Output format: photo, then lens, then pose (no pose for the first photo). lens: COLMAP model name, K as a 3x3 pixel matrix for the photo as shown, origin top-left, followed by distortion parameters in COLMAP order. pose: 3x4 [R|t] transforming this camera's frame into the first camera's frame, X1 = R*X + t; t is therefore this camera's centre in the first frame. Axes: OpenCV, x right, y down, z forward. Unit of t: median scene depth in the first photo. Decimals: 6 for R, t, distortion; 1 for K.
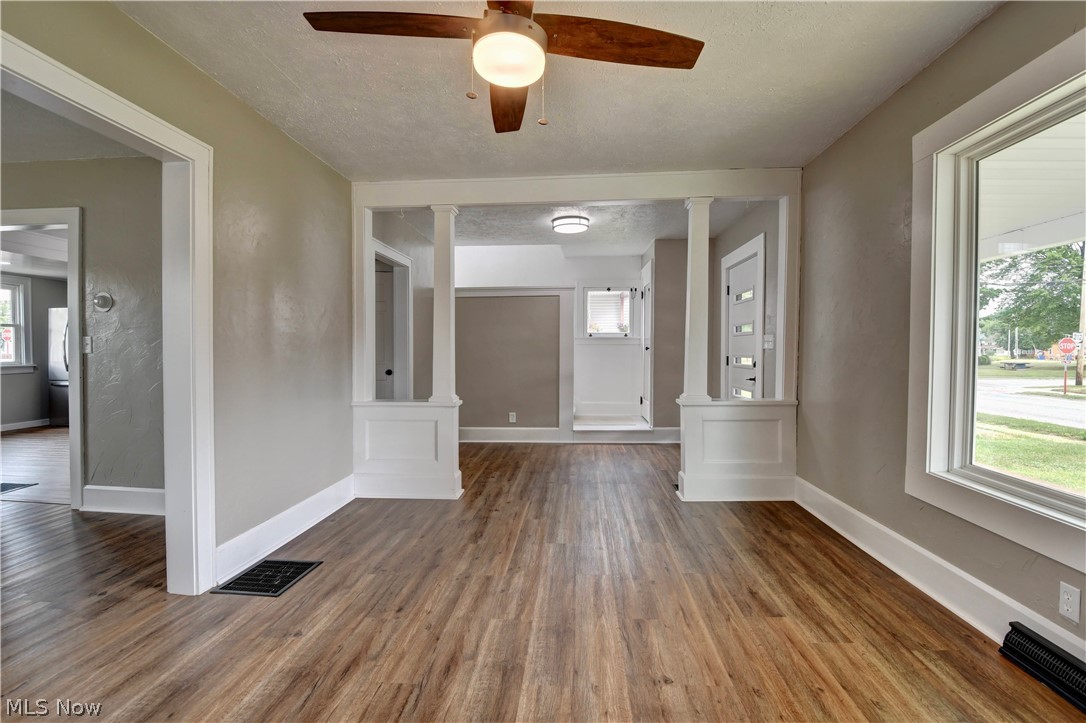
lens RADIAL K [[472.3, 0, 543.0], [0, 472.3, 361.5], [0, 0, 1]] dist [0.005793, -0.015710]
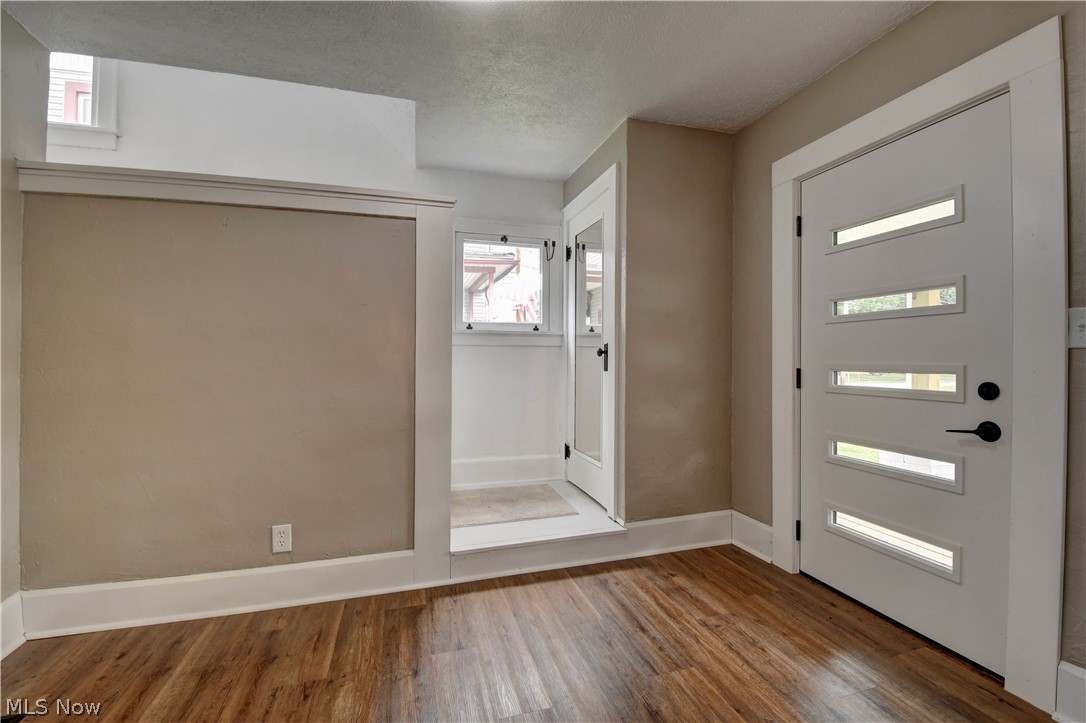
lens RADIAL K [[472.3, 0, 543.0], [0, 472.3, 361.5], [0, 0, 1]] dist [0.005793, -0.015710]
pose [[0.935202, 0.001736, 0.354110, -0.005113], [0.005680, 0.999786, -0.019901, -0.008235], [-0.354069, 0.020623, 0.934992, 0.529160]]
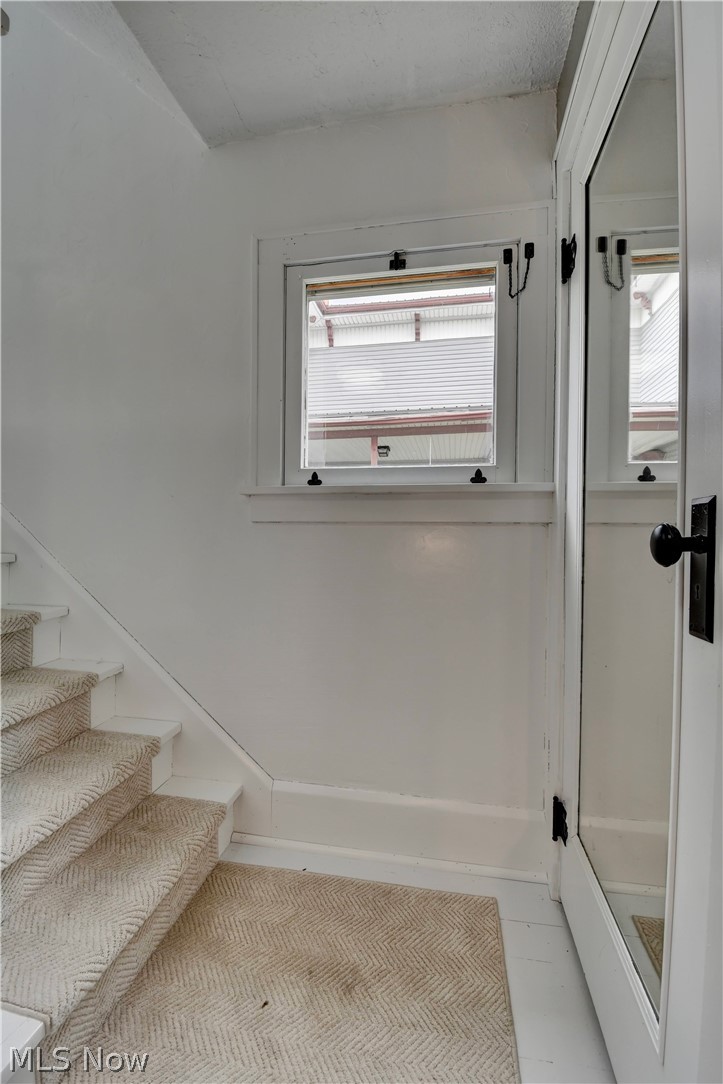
lens RADIAL K [[471.5, 0, 361.5], [0, 471.5, 542.0], [0, 0, 1]] dist [0.005793, -0.015710]
pose [[0.993875, 0.012059, -0.109855, 0.155849], [-0.014583, 0.999647, -0.022197, -0.023340], [0.109548, 0.023663, 0.993700, 0.832780]]
